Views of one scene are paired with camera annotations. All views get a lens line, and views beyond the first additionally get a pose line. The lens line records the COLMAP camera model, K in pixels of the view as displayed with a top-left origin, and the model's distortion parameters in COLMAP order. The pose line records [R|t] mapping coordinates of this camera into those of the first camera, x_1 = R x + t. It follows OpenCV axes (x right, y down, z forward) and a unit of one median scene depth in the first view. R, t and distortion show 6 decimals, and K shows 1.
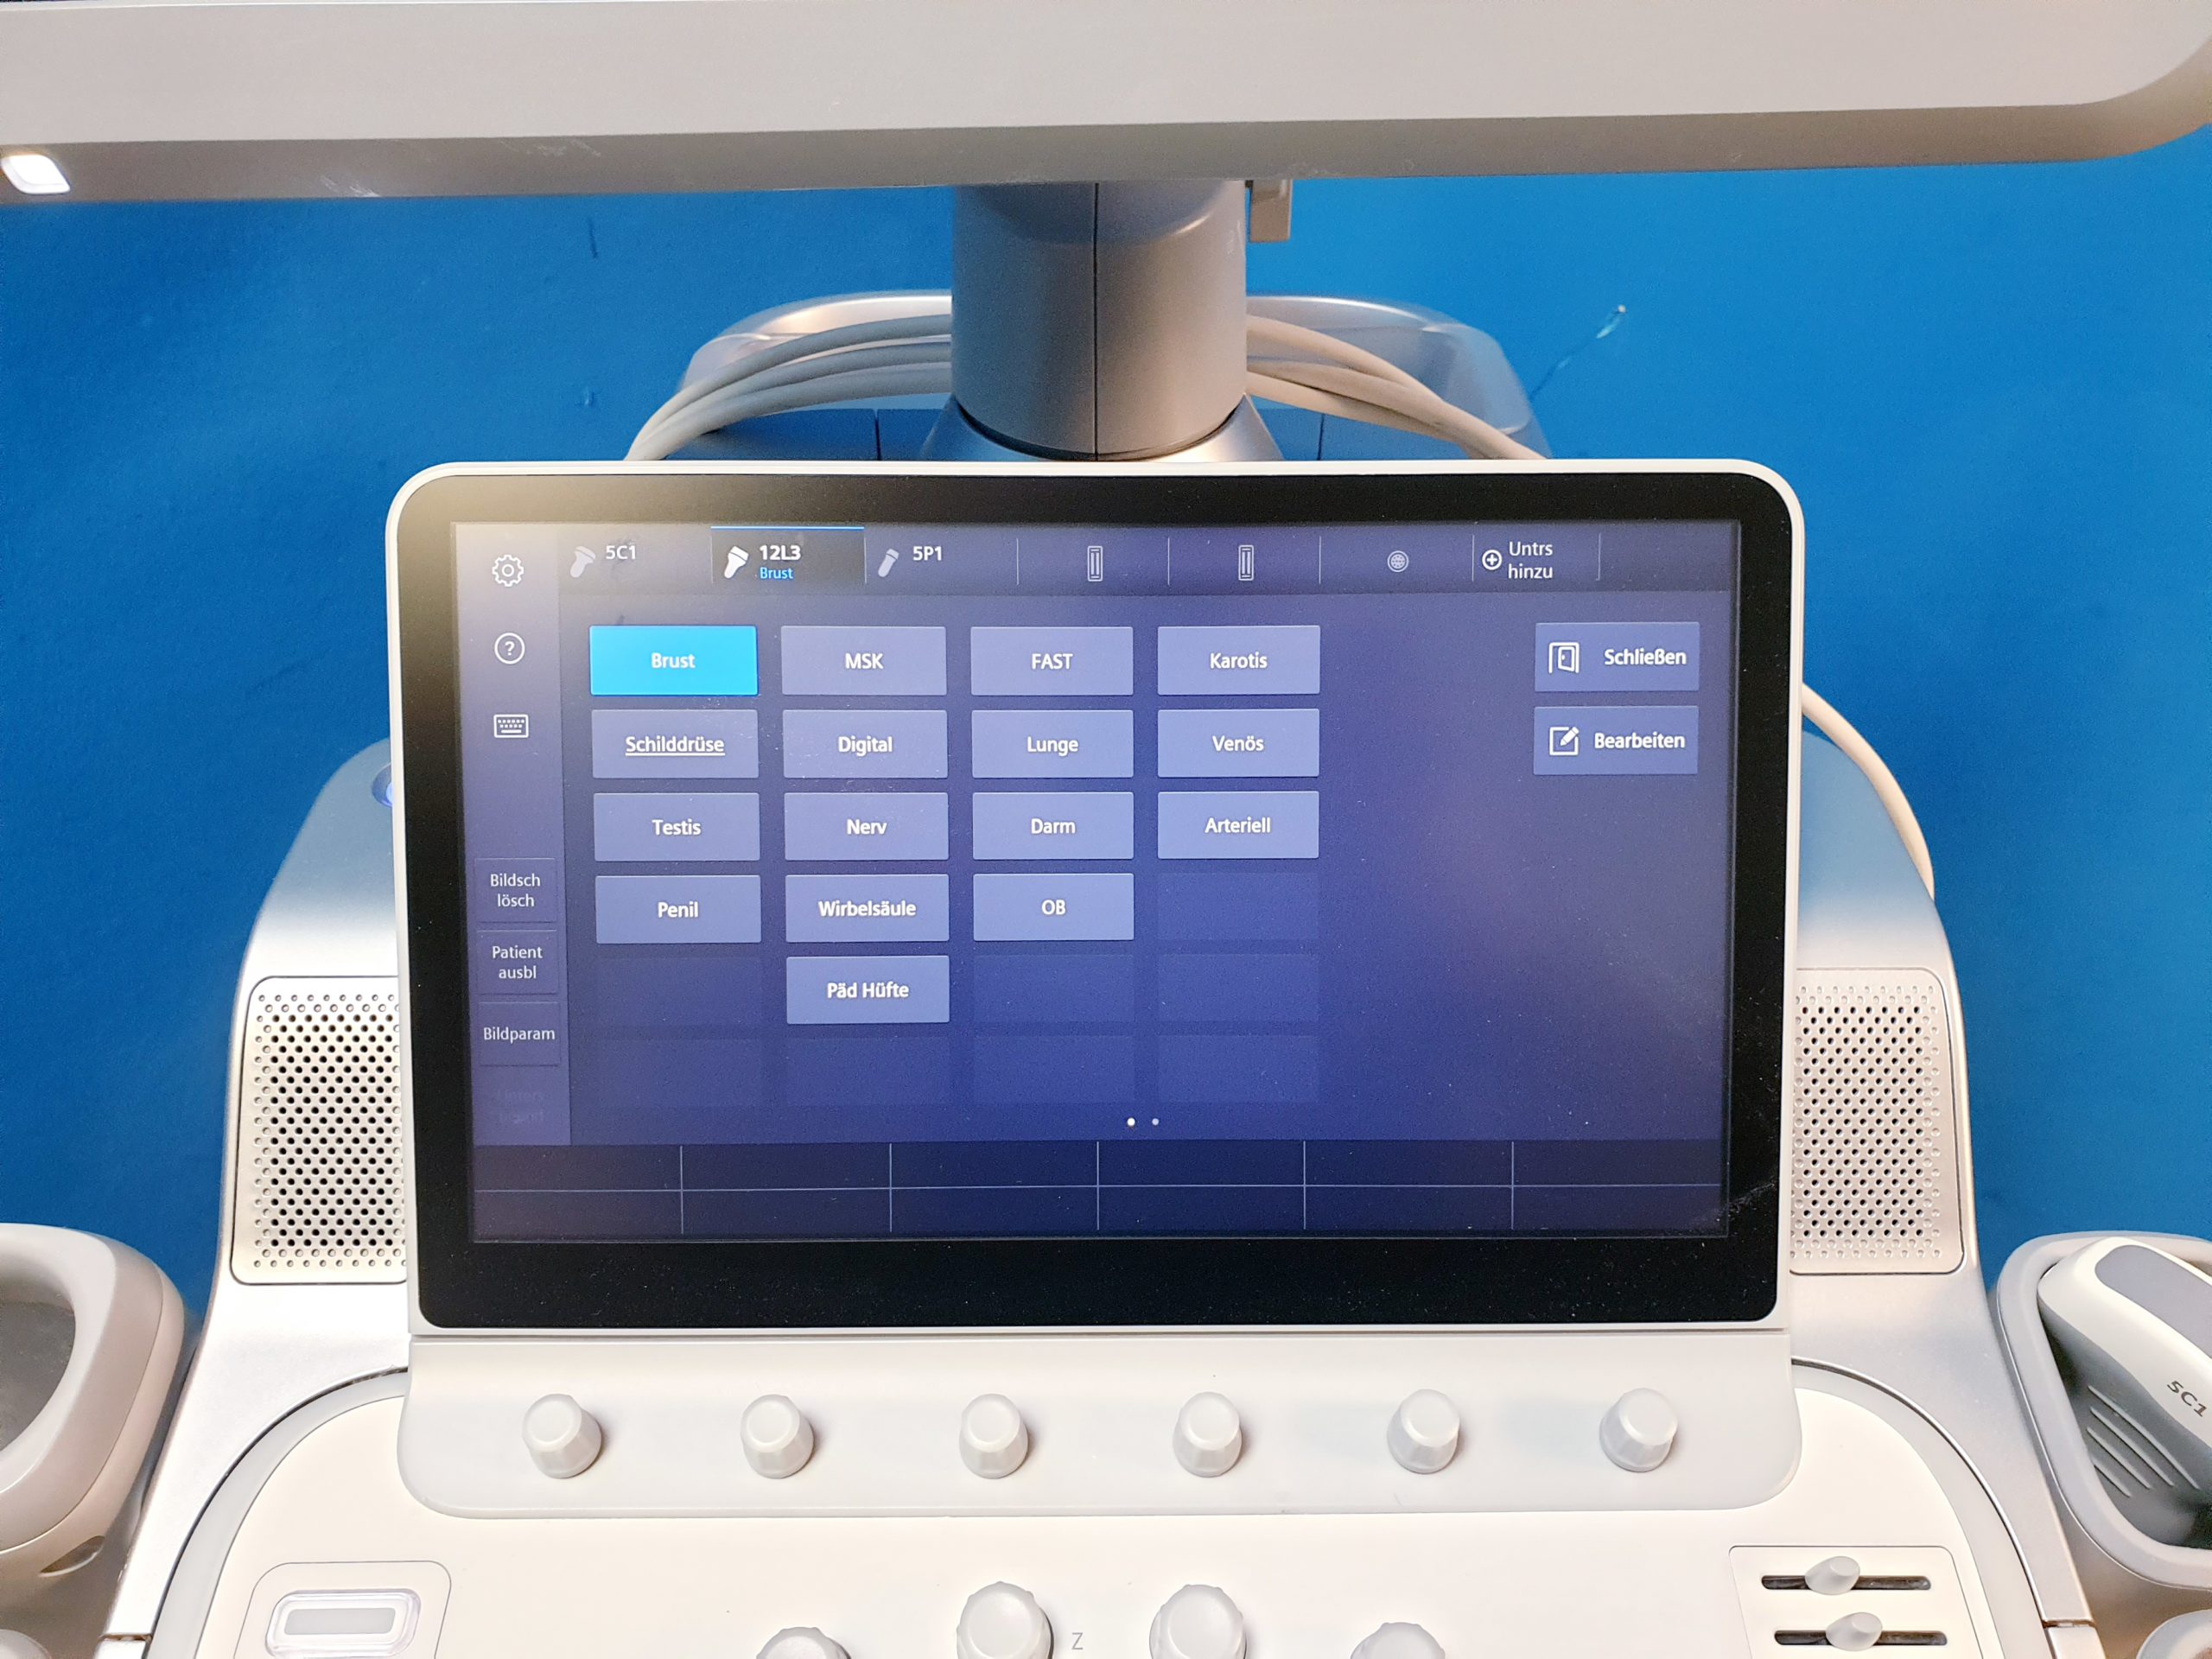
lens RADIAL K [[1642.9, 0, 1121.4], [0, 1642.9, 846.9], [0, 0, 1]] dist [0.087602, -0.208497]
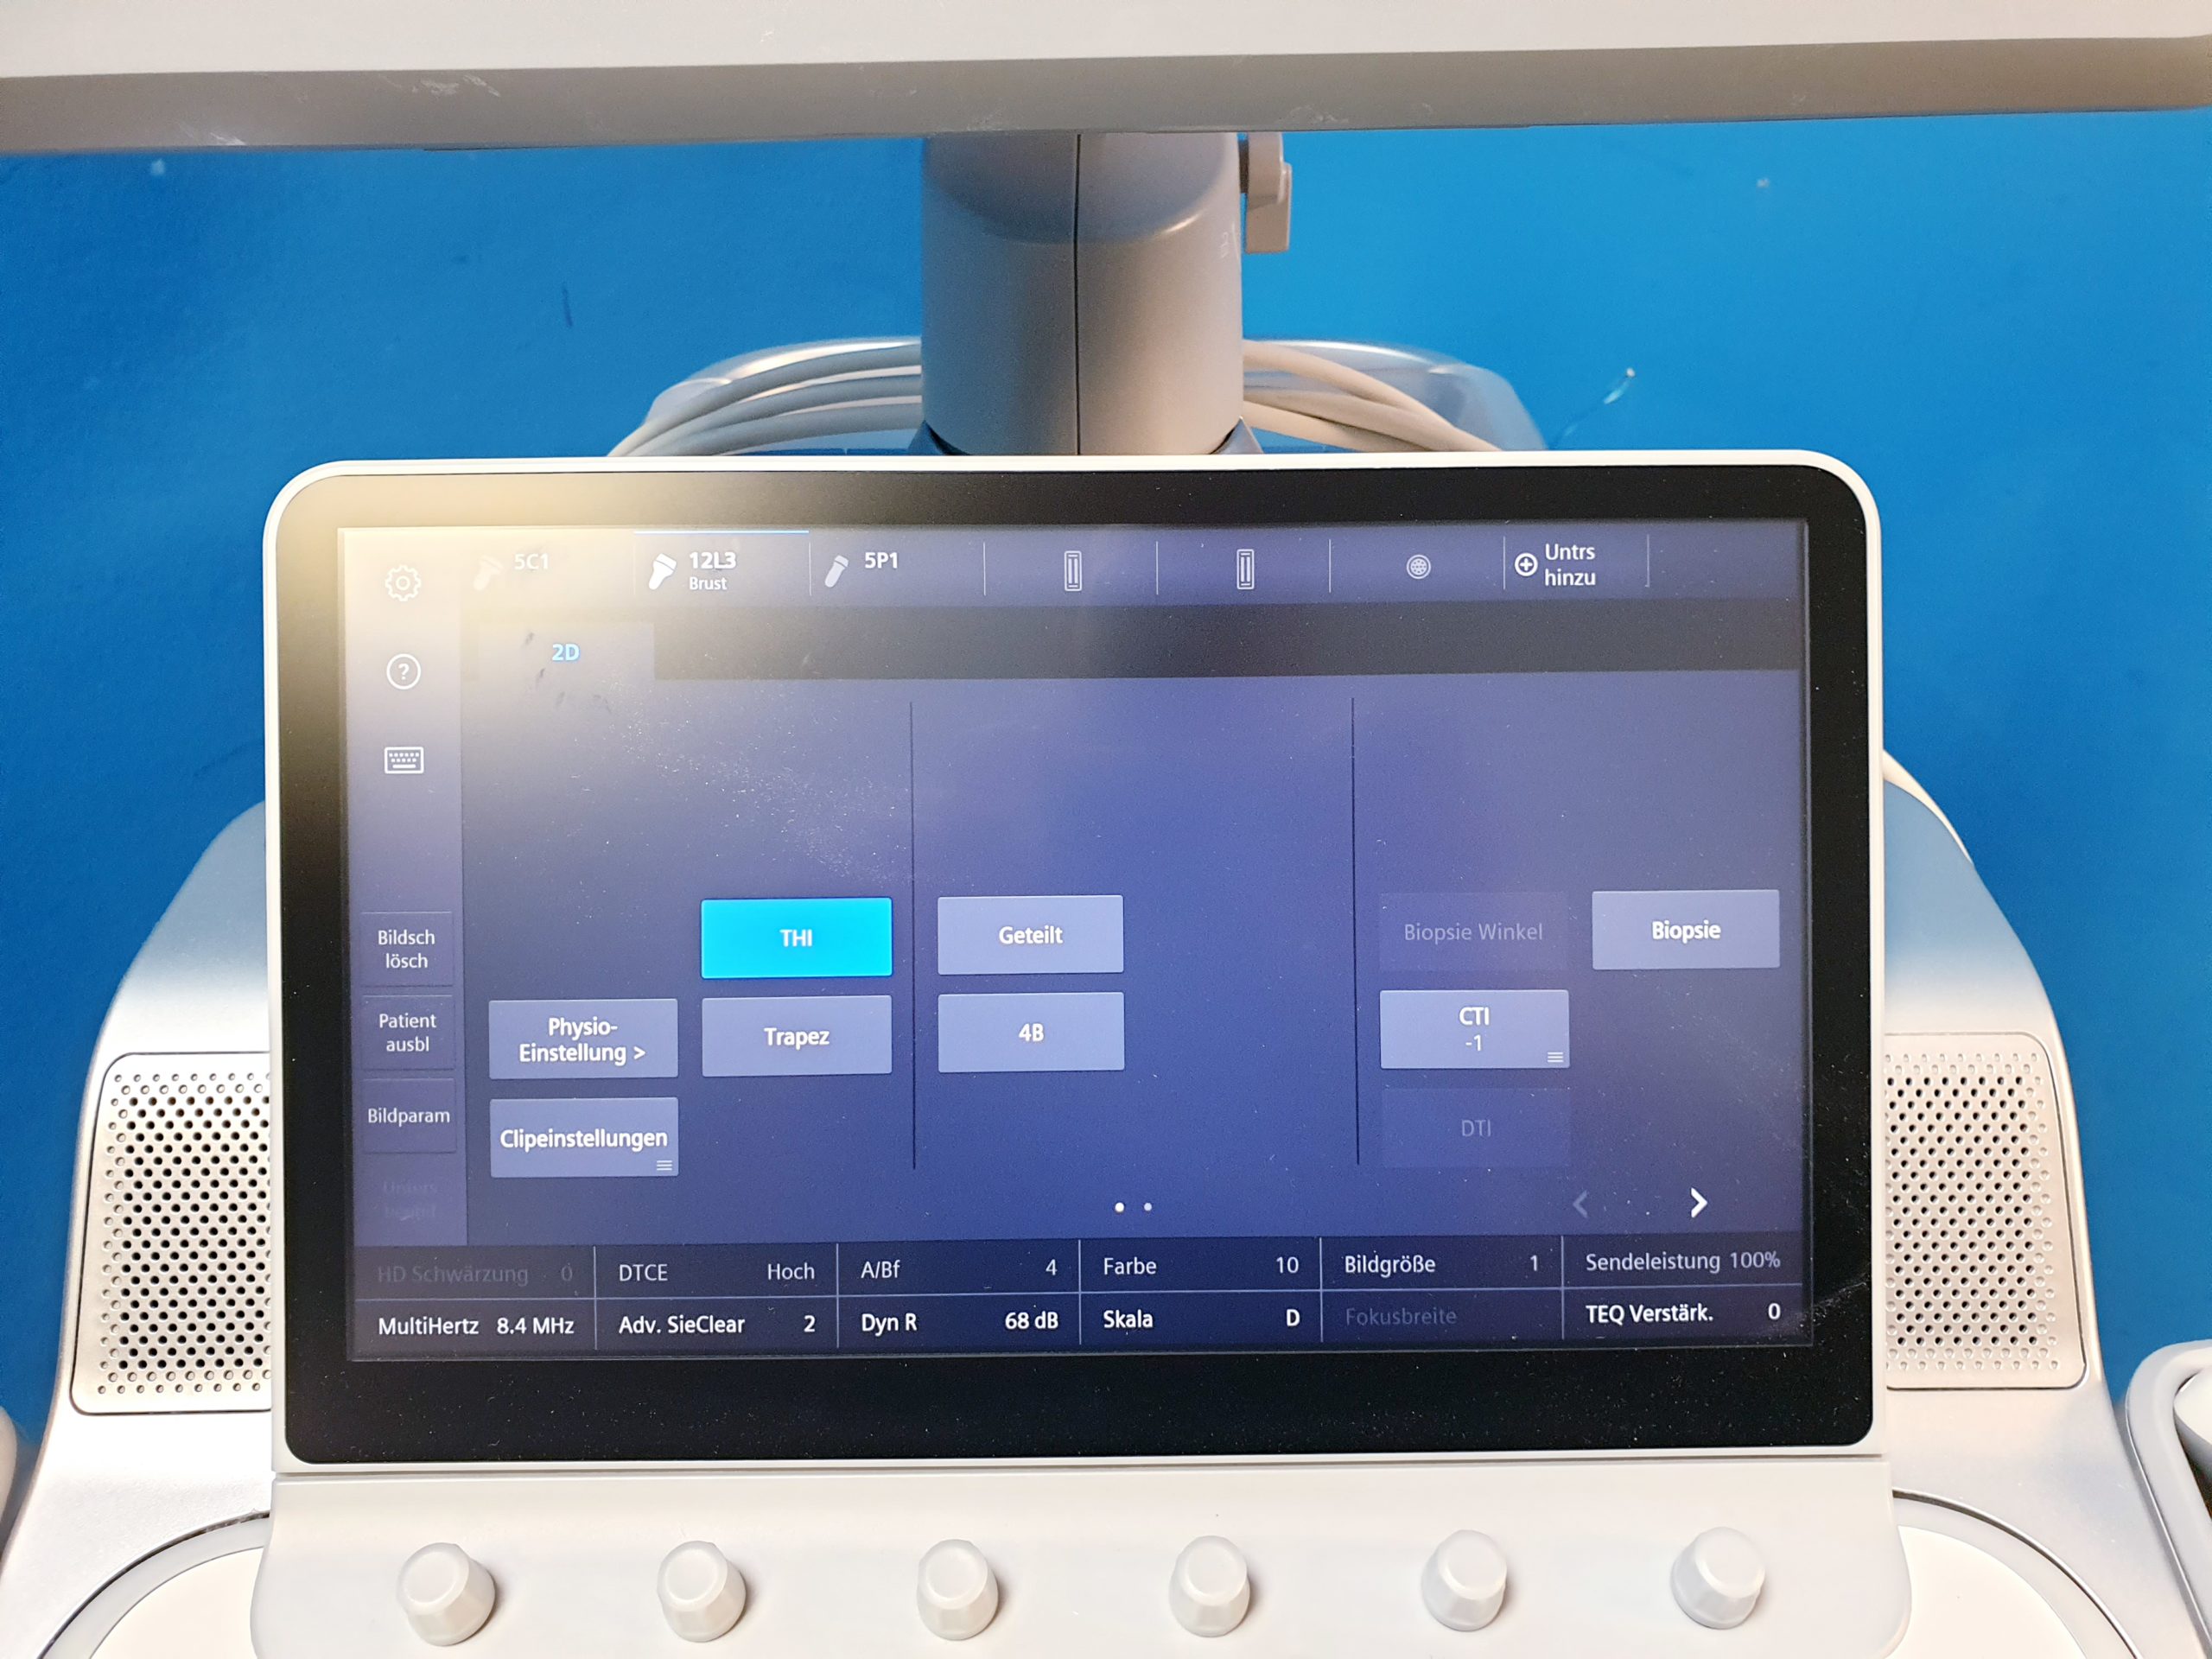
lens RADIAL K [[1676.1, 0, 1120.7], [0, 1676.1, 854.8], [0, 0, 1]] dist [0.003972, 0.008149]
pose [[0.999983, -0.005842, 0.000795, 0.007460], [0.005876, 0.998555, -0.053410, 0.025298], [-0.000482, 0.053414, 0.998572, 0.116724]]
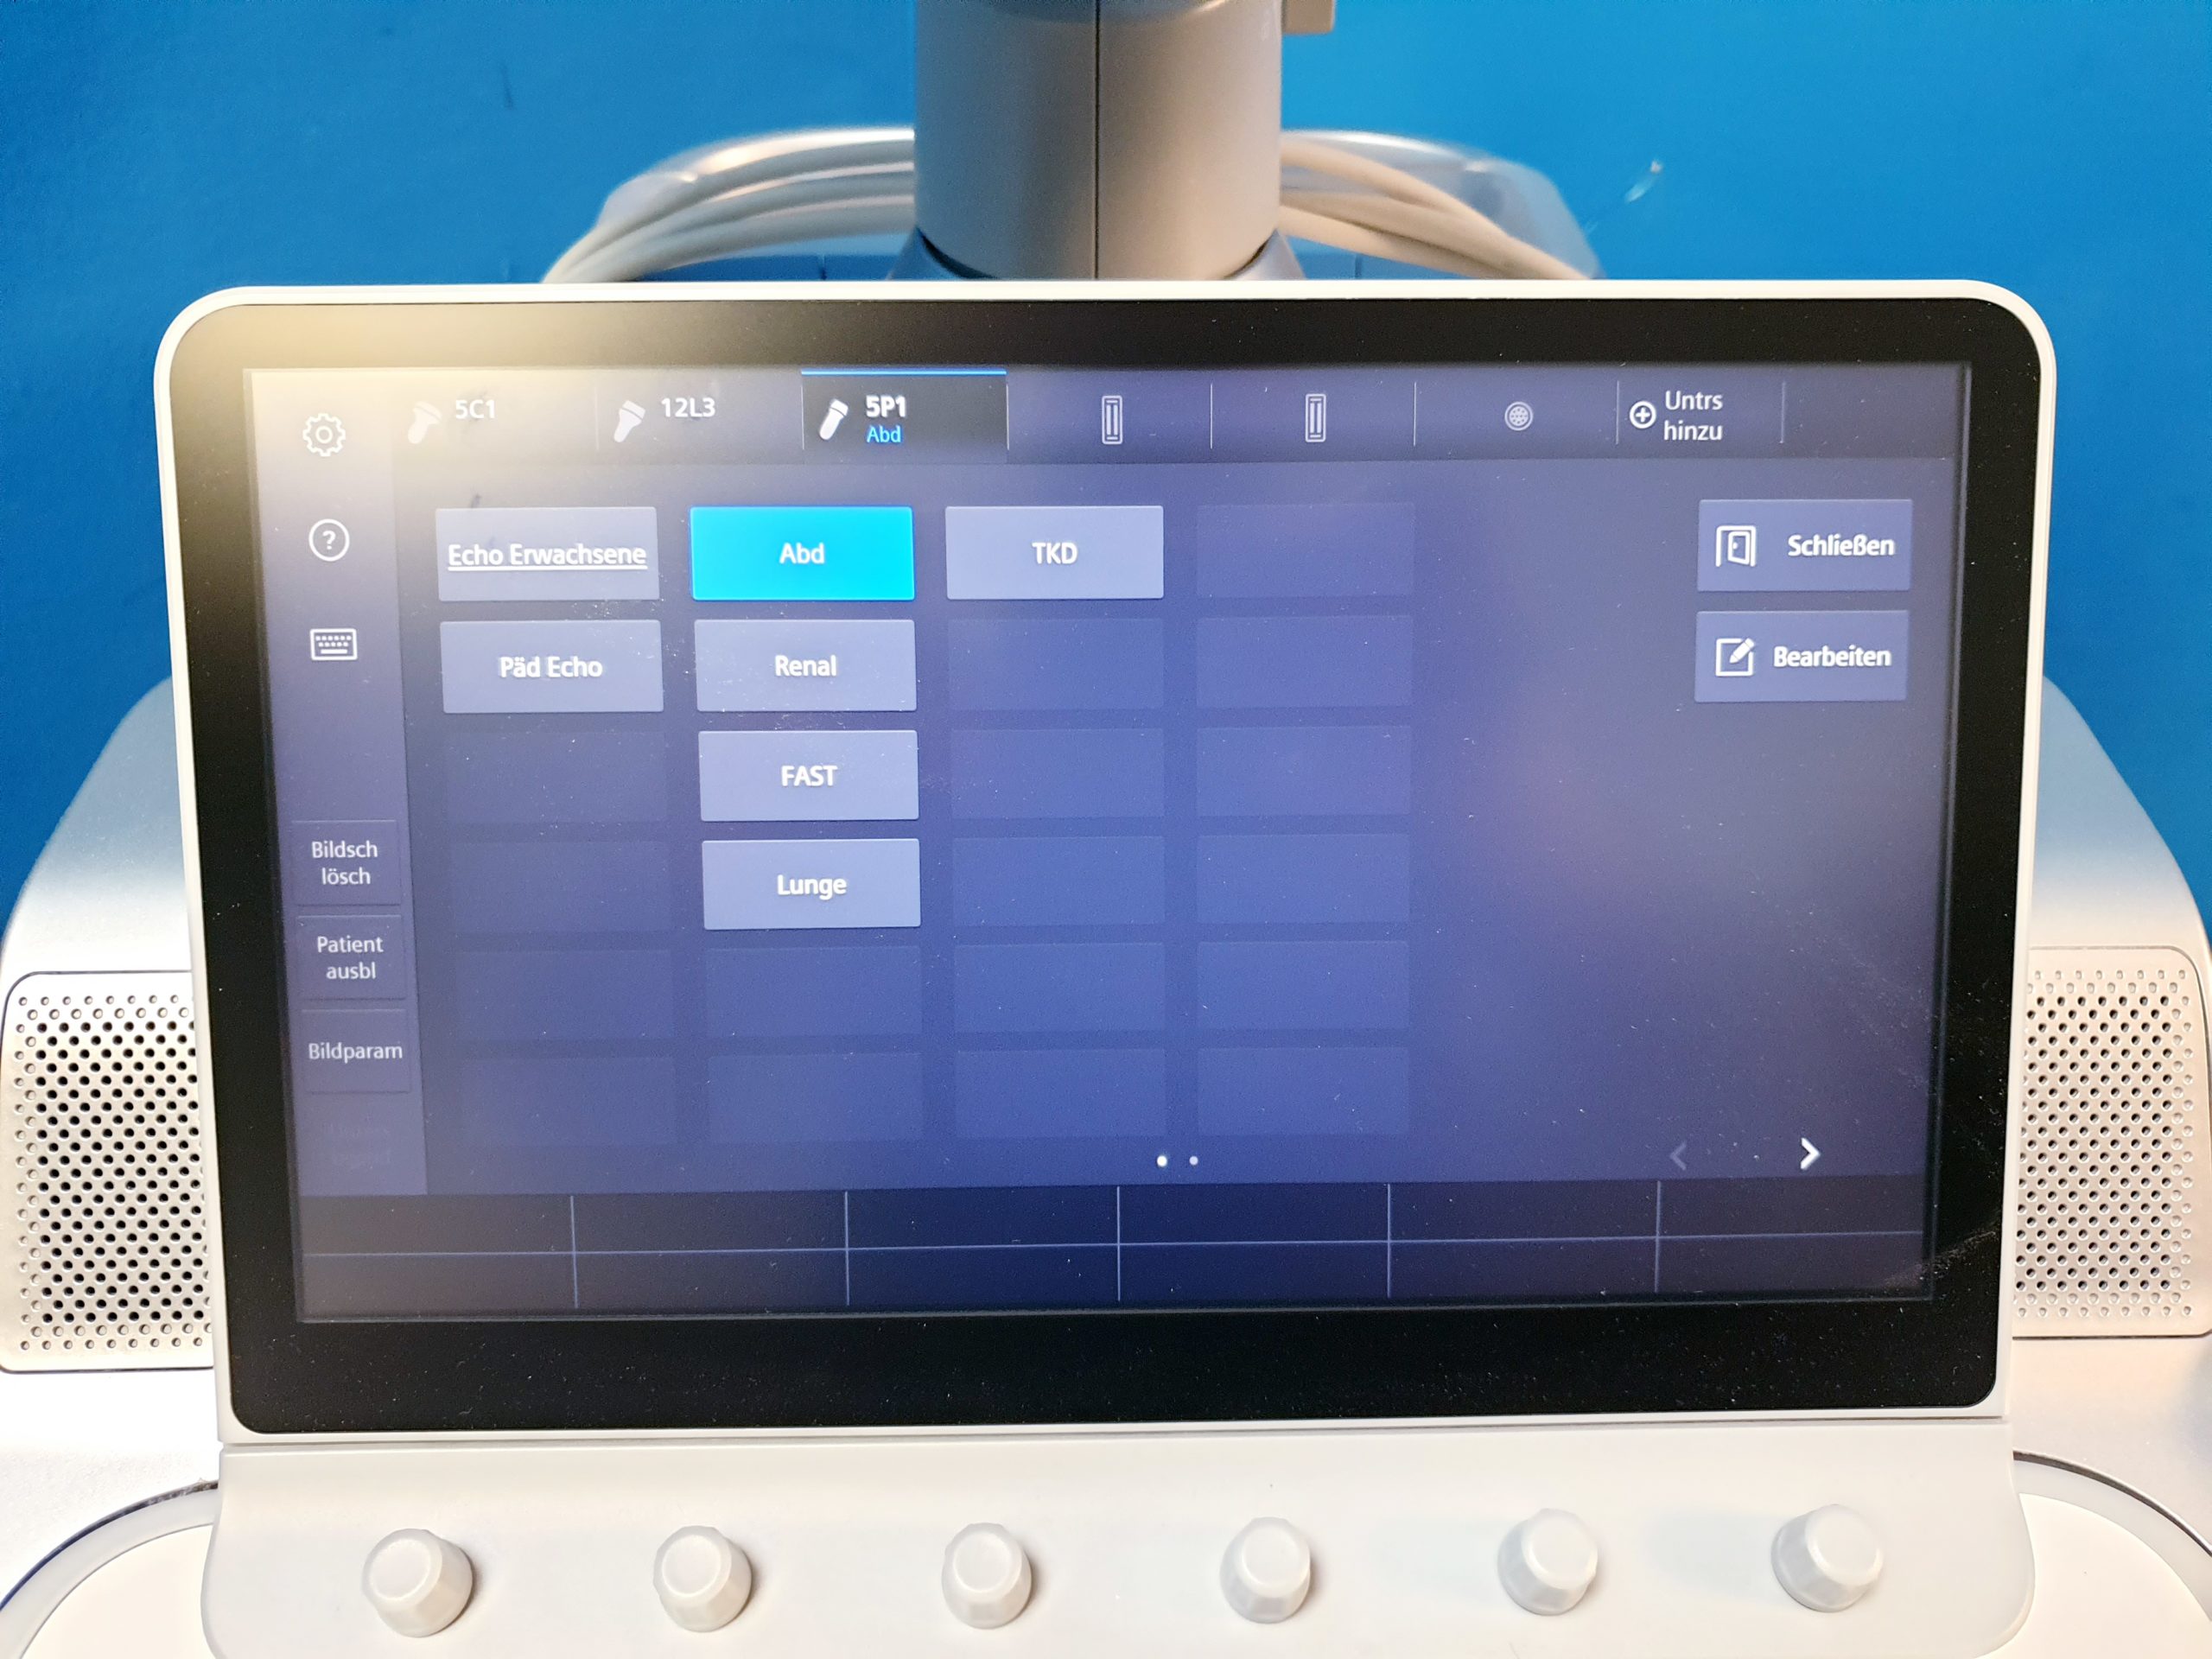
lens RADIAL K [[1699.0, 0, 1104.0], [0, 1699.0, 823.0], [0, 0, 1]] dist [0.000305, 0.012323]
pose [[0.999926, -0.005659, 0.010748, -0.028169], [0.005226, 0.999190, 0.039907, -0.020412], [-0.010965, -0.039848, 0.999146, 0.218447]]
